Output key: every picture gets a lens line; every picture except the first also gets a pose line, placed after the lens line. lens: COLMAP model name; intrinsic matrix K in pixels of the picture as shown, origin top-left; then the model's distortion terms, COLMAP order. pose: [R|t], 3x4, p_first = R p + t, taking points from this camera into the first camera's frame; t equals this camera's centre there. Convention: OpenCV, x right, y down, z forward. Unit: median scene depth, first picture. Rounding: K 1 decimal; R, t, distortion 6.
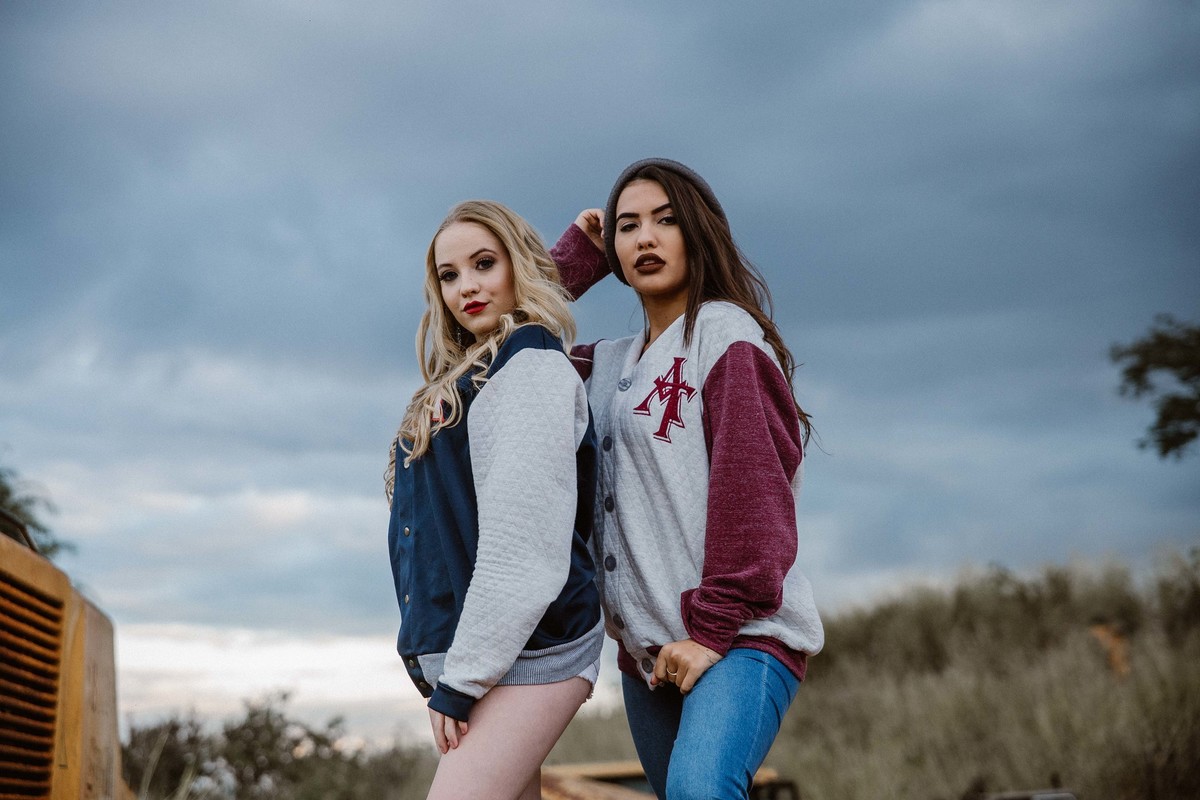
lens RADIAL K [[2323.4, 0, 595.4], [0, 2323.4, 393.5], [0, 0, 1]] dist [0.293320, 0.000000]
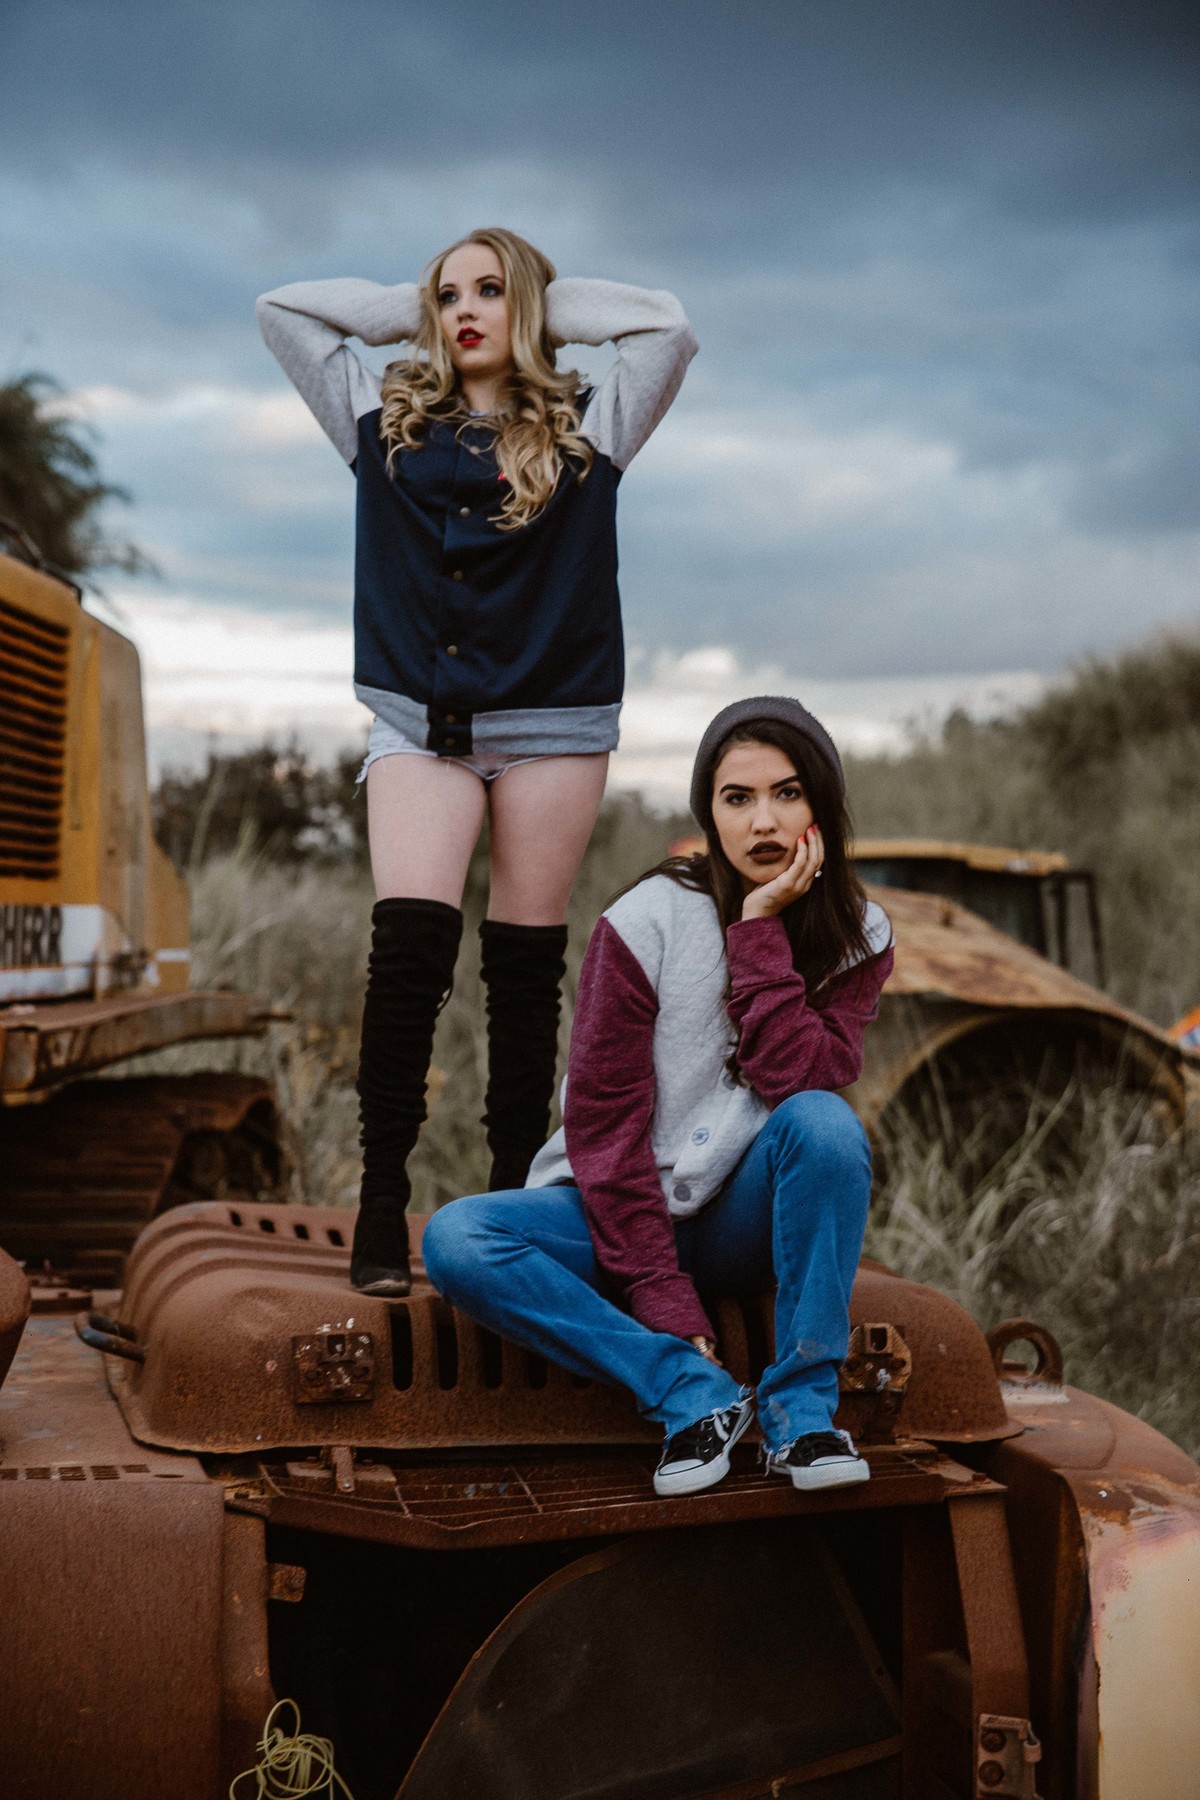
lens RADIAL K [[3485.1, 0, 584.2], [0, 3485.1, 952.1], [0, 0, 1]] dist [0.293320, 0.000000]
pose [[0.995640, 0.040547, -0.084003, 0.051975], [-0.023762, 0.981118, 0.191943, -0.035850], [0.090200, -0.189110, 0.977804, -0.166872]]
